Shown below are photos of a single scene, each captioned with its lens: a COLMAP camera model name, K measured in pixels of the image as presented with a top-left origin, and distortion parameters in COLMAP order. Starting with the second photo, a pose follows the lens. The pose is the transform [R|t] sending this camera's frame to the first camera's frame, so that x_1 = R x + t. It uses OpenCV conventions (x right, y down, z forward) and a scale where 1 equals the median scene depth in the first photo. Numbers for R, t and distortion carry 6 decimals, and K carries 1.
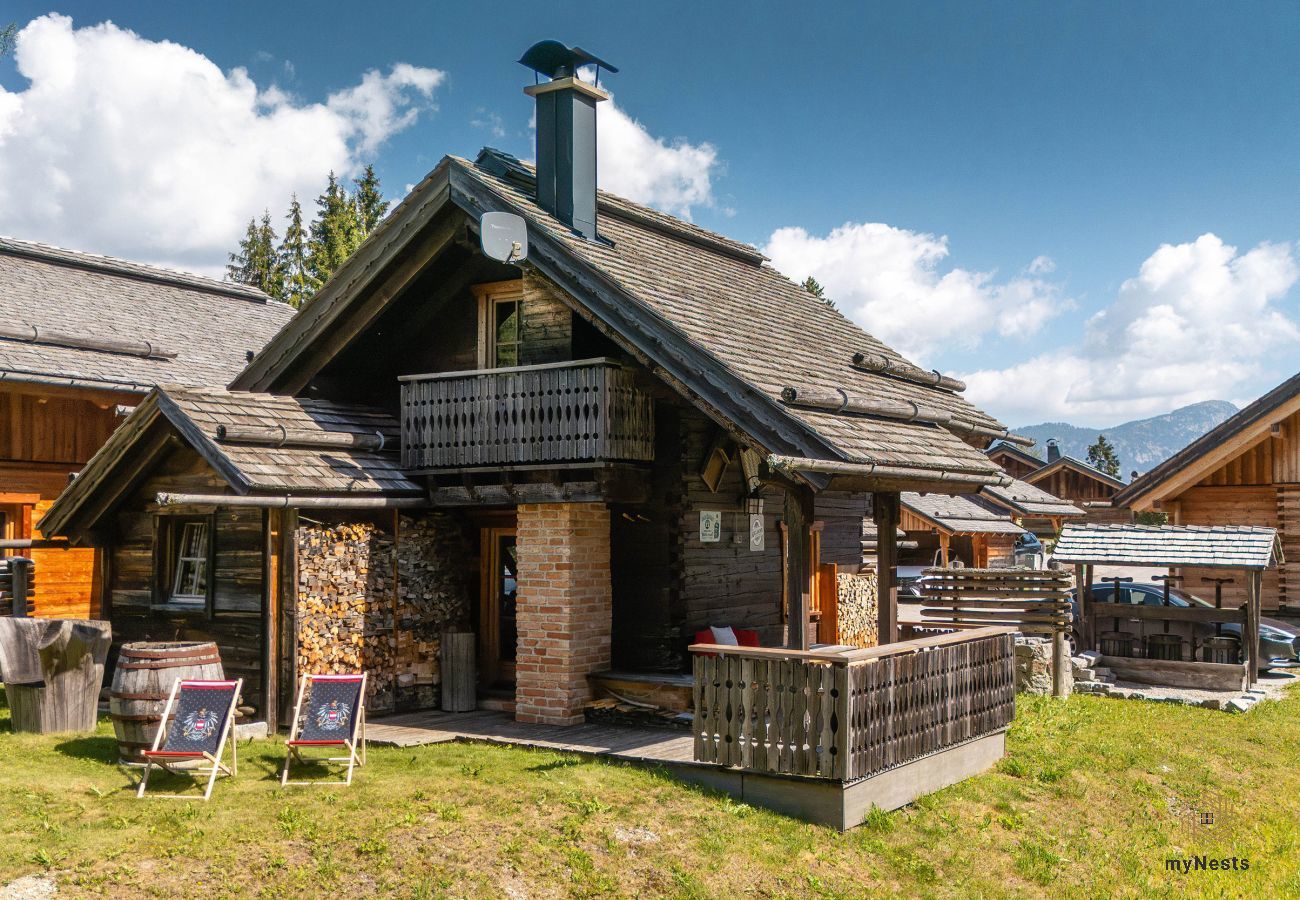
lens RADIAL K [[1403.0, 0, 646.4], [0, 1403.0, 464.2], [0, 0, 1]] dist [0.143900, -0.381582]
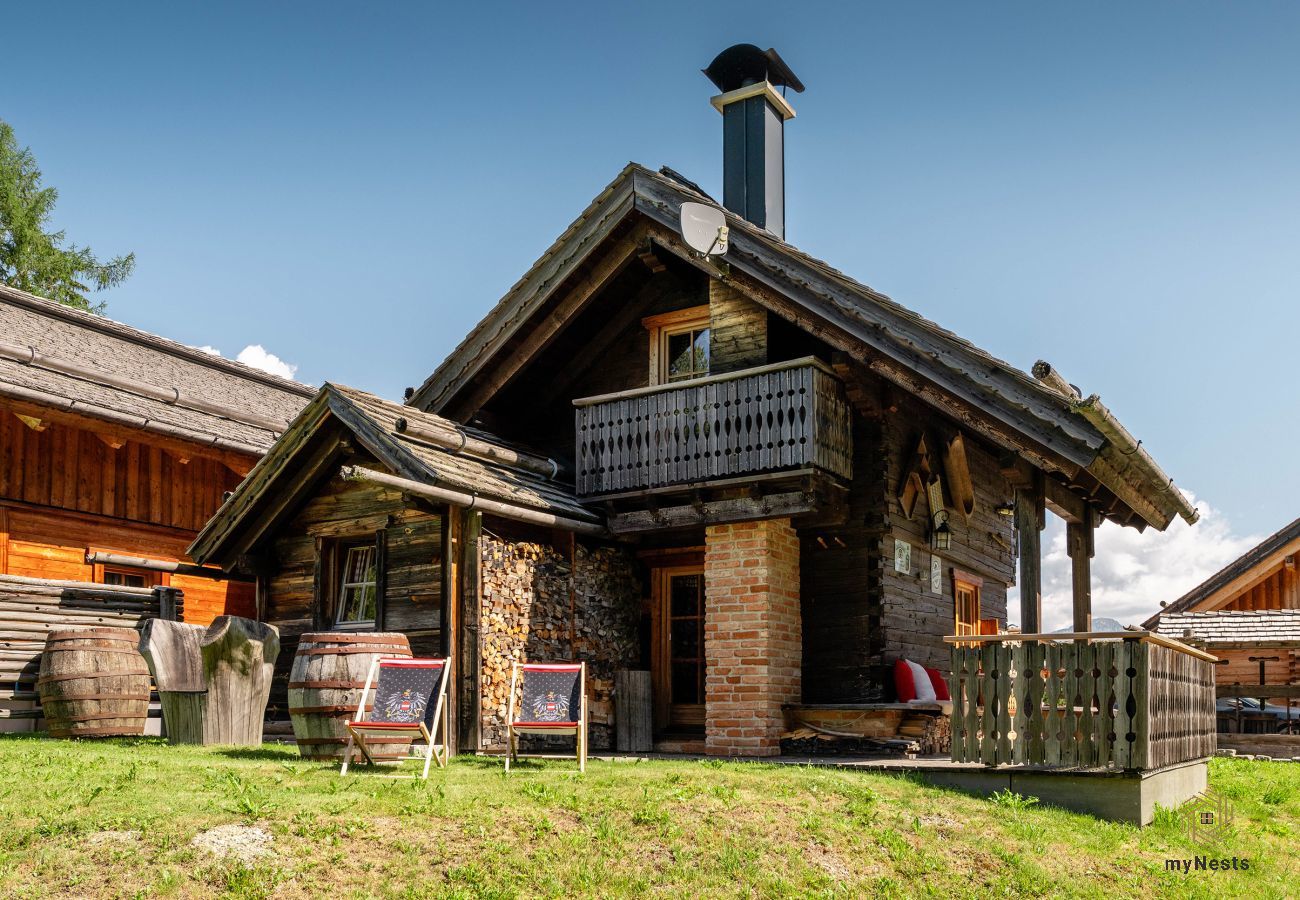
lens RADIAL K [[1153.0, 0, 723.2], [0, 1153.0, 653.6], [0, 0, 1]] dist [0.001789, -0.001337]
pose [[0.997980, 0.002363, 0.063493, -0.131867], [-0.001510, 0.999908, -0.013484, 0.126530], [-0.063519, 0.013361, 0.997891, 0.233328]]
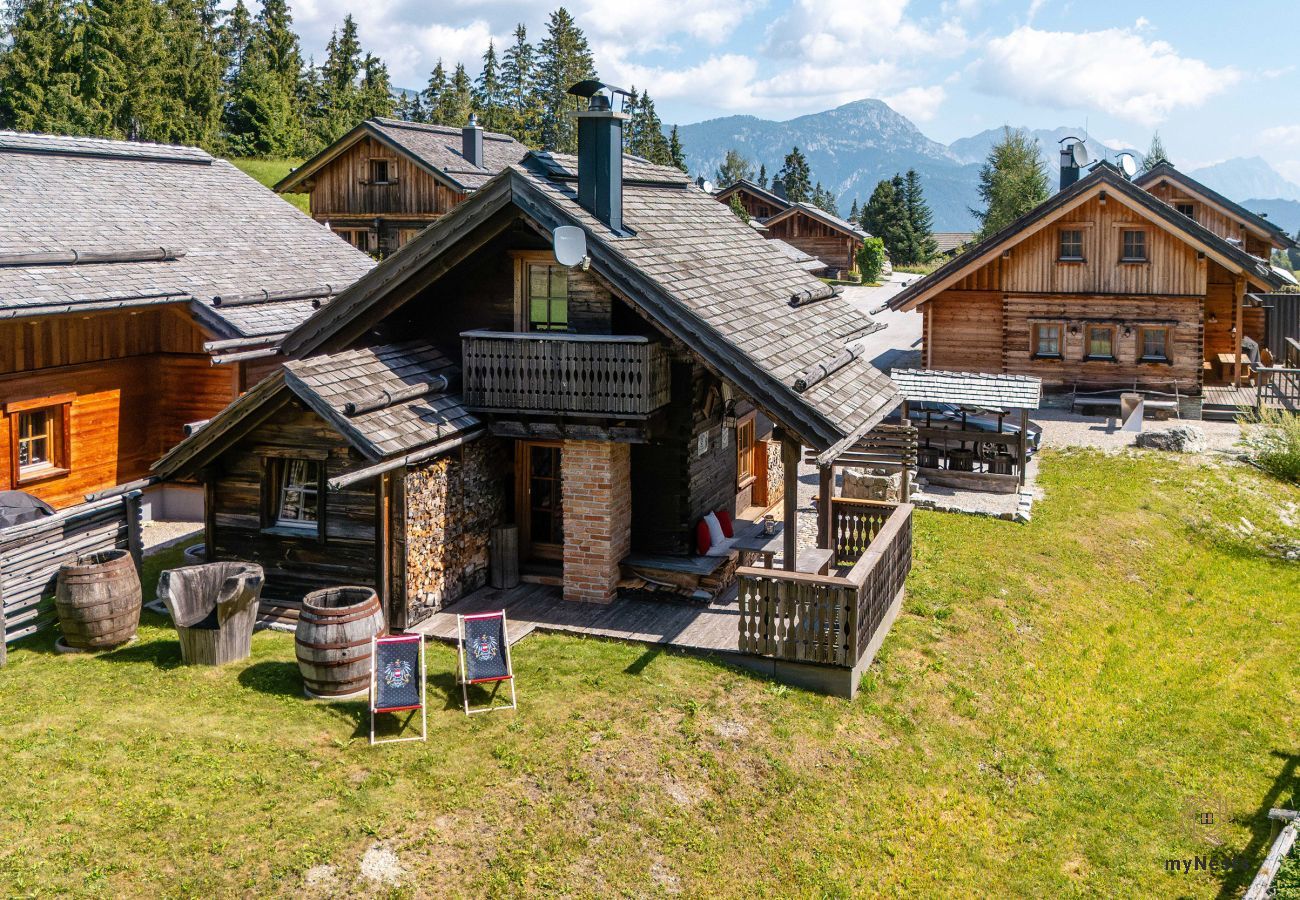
lens RADIAL K [[1246.6, 0, 772.0], [0, 1246.6, 269.3], [0, 0, 1]] dist [0.023805, -0.006391]
pose [[0.954687, -0.004739, 0.297574, -0.256684], [-0.024784, 0.995134, 0.095362, -0.245610], [-0.296578, -0.098416, 0.949924, -0.140482]]
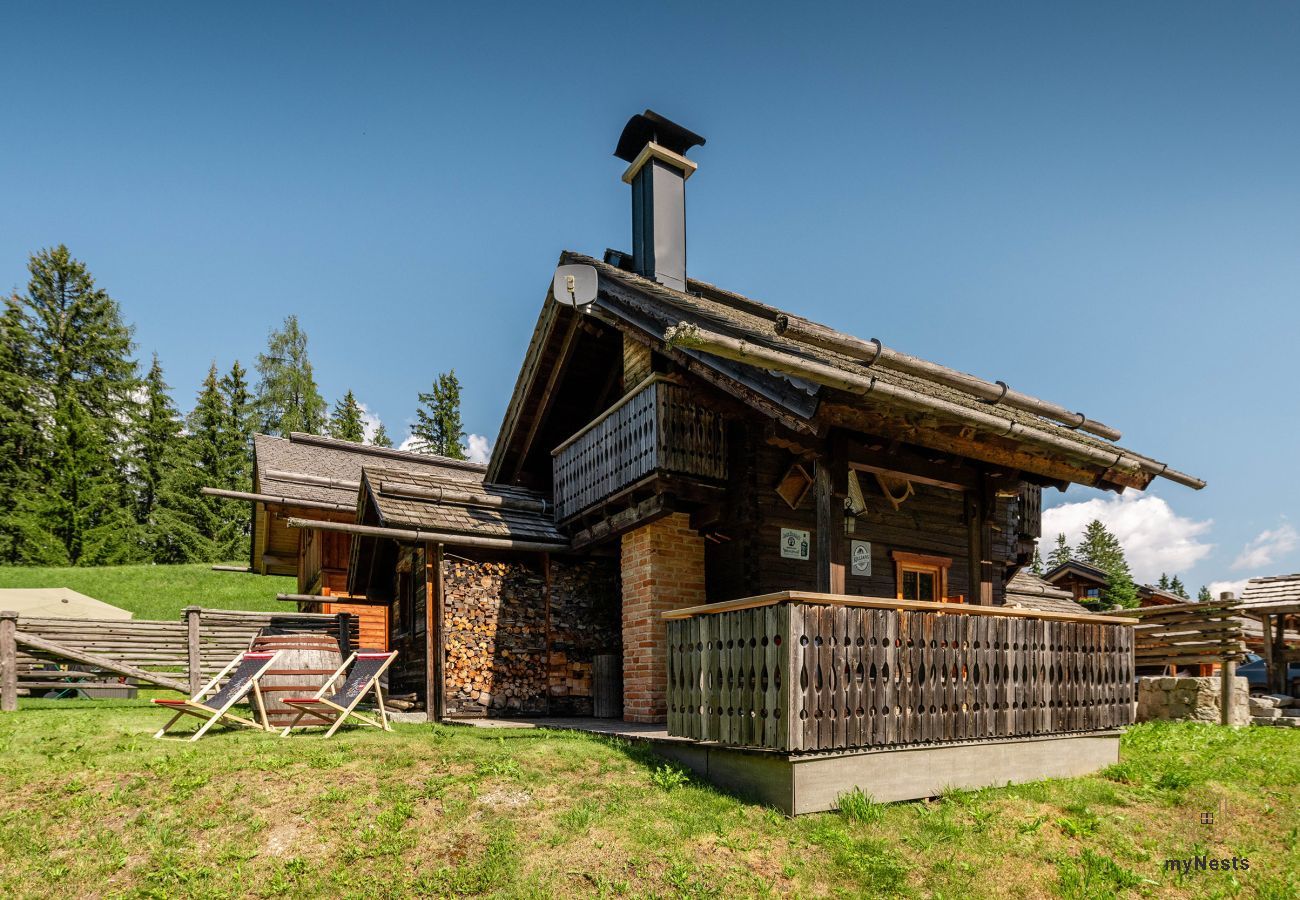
lens RADIAL K [[713.3, 0, 650.8], [0, 713.3, 683.3], [0, 0, 1]] dist [0.016475, -0.014772]
pose [[0.898508, -0.014862, -0.438705, 0.191393], [0.031210, 0.999060, 0.030076, 0.135711], [0.437845, -0.040715, 0.898128, 0.486459]]
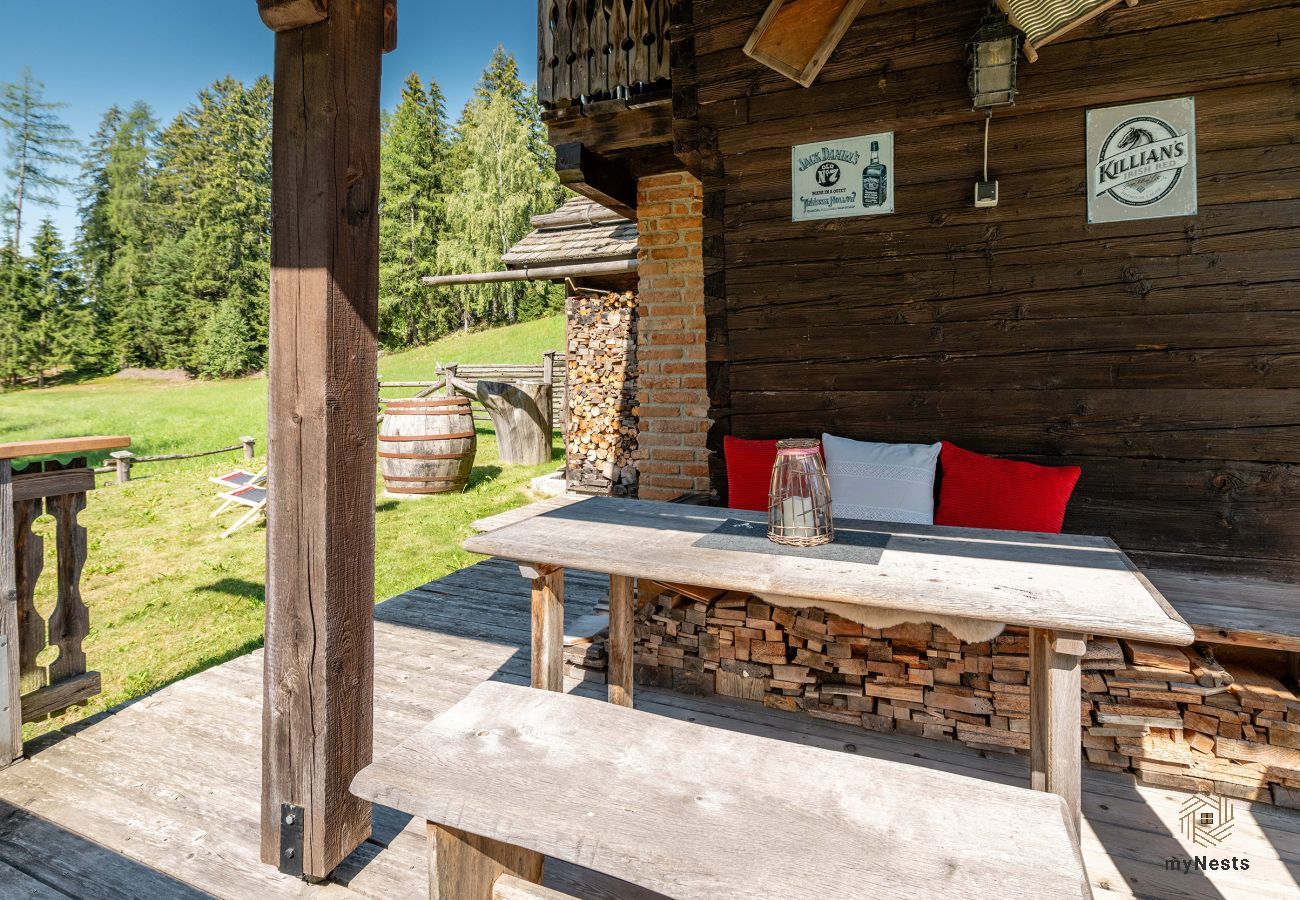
lens RADIAL K [[633.3, 0, 711.3], [0, 633.3, 366.4], [0, 0, 1]] dist [-0.002997, -0.000157]
pose [[0.202605, -0.019692, -0.979062, 0.219249], [0.053559, 0.998524, -0.009000, 0.100512], [0.977795, -0.050614, 0.203361, 0.970893]]
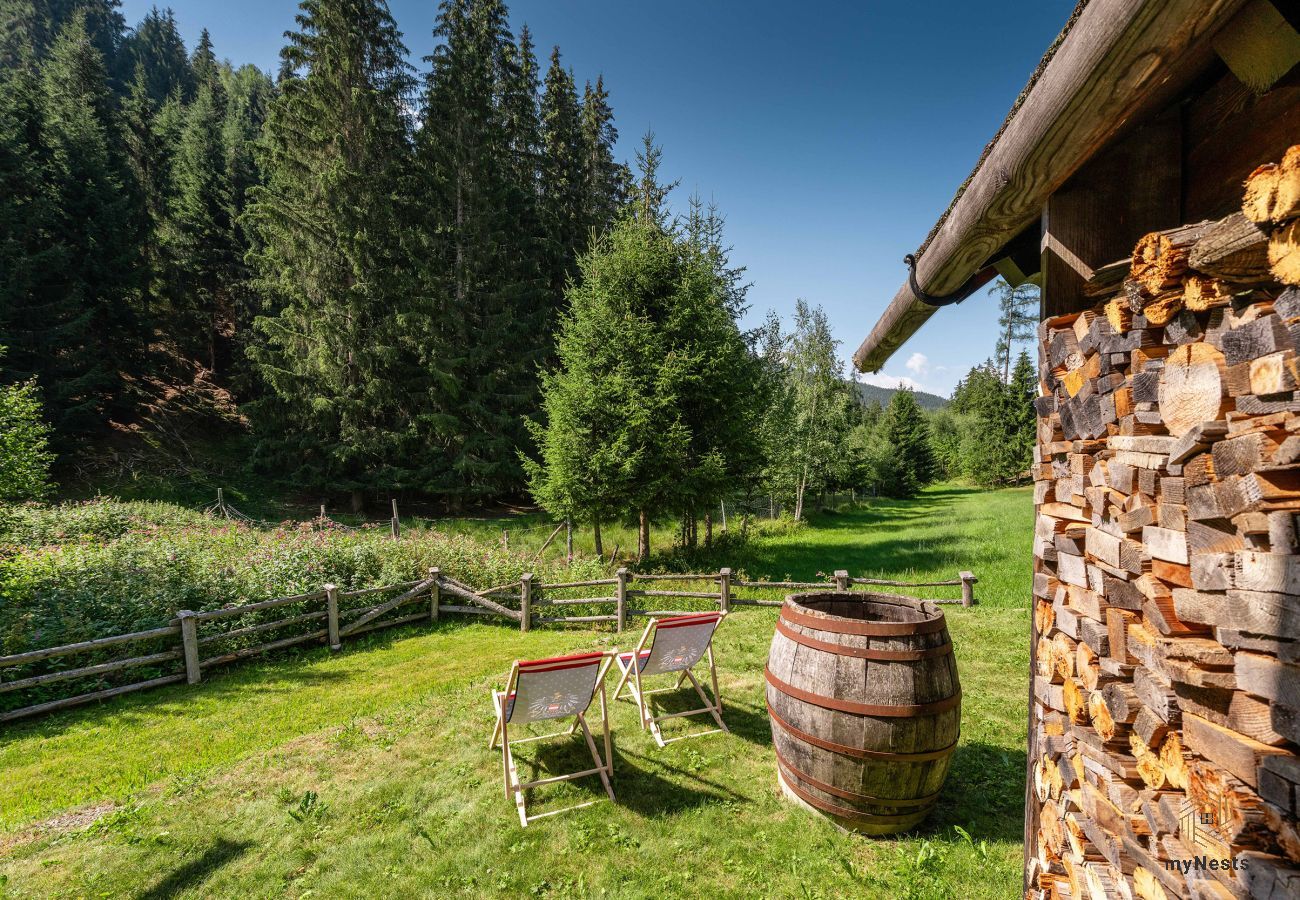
lens RADIAL K [[578.2, 0, 627.5], [0, 578.2, 493.8], [0, 0, 1]] dist [-0.000191, 0.000028]
pose [[-0.947653, 0.003389, -0.319283, -0.142368], [0.008763, 0.999843, -0.015396, 0.071134], [0.319181, -0.017388, -0.947534, 1.033233]]
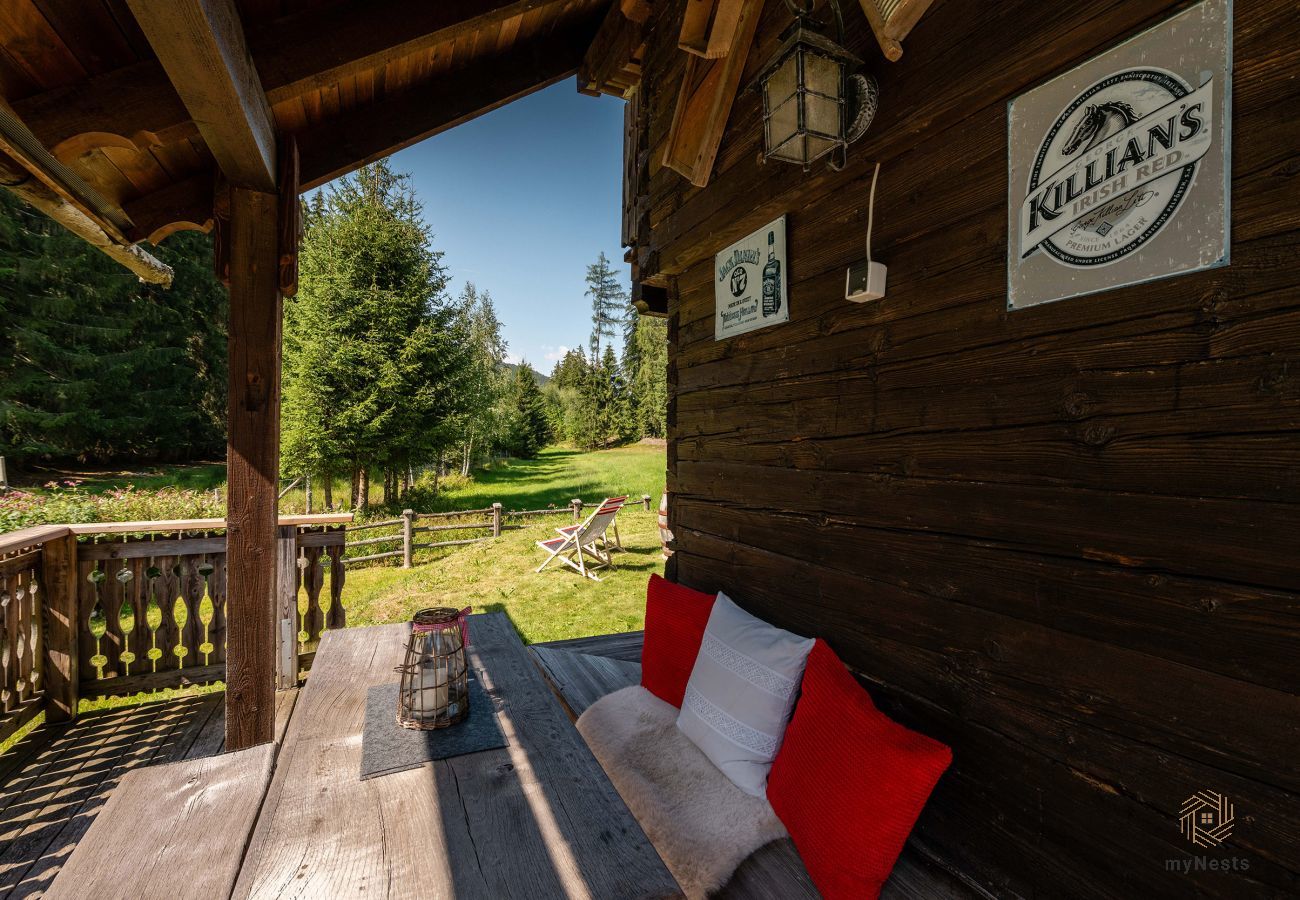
lens RADIAL K [[567.6, 0, 653.1], [0, 567.6, 441.5], [0, 0, 1]] dist [-0.002178, -0.000165]
pose [[-0.520464, -0.015060, -0.853751, 0.174064], [0.022828, 0.999242, -0.031543, 0.087344], [0.853579, -0.035906, -0.519725, 1.097599]]
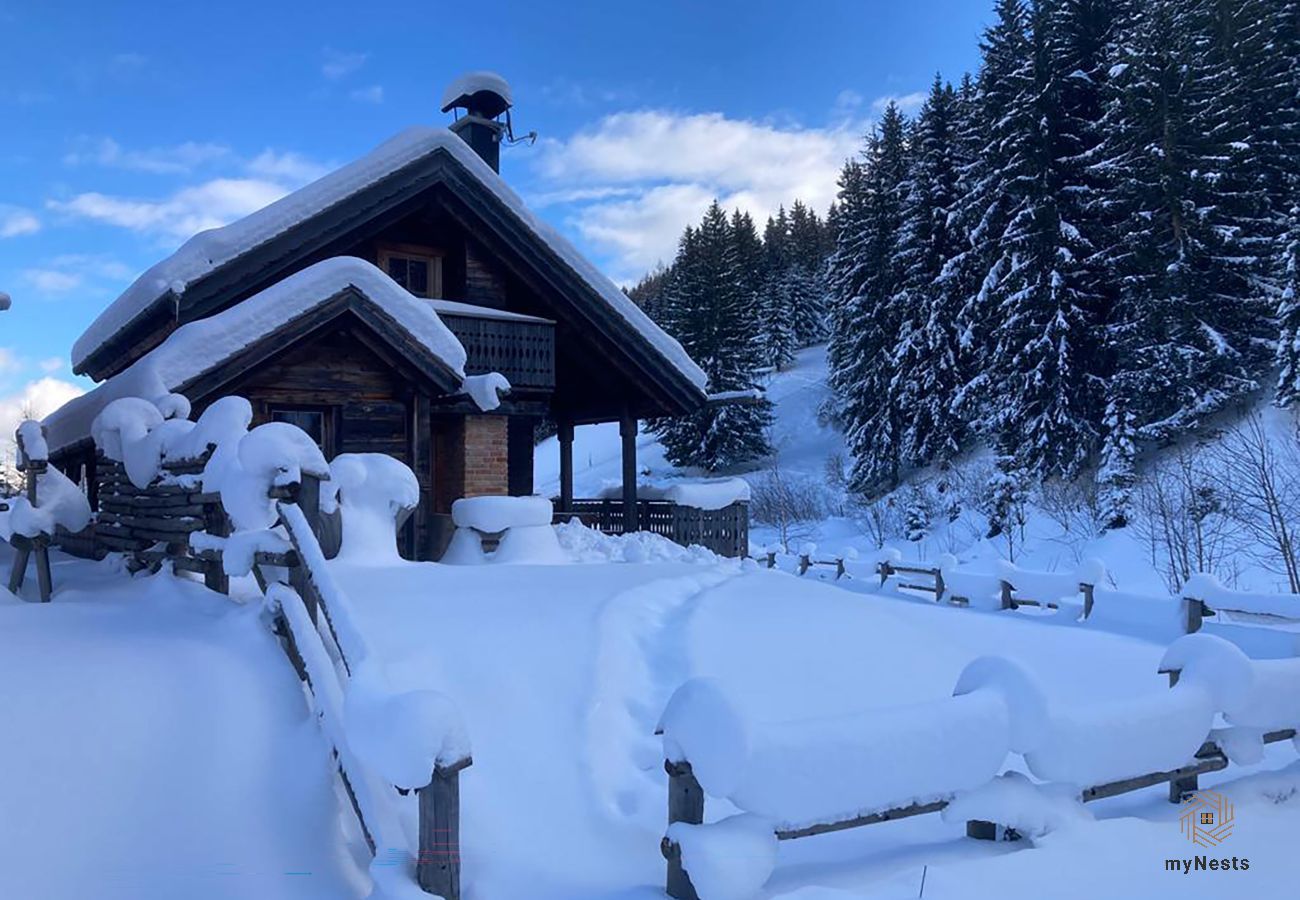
lens RADIAL K [[938.5, 0, 645.7], [0, 938.5, 448.2], [0, 0, 1]] dist [0.002984, 0.001746]
pose [[0.378587, 0.034449, 0.924925, -0.888229], [-0.031107, 0.999216, -0.024484, 0.079994], [-0.925043, -0.019502, 0.379362, 0.501844]]
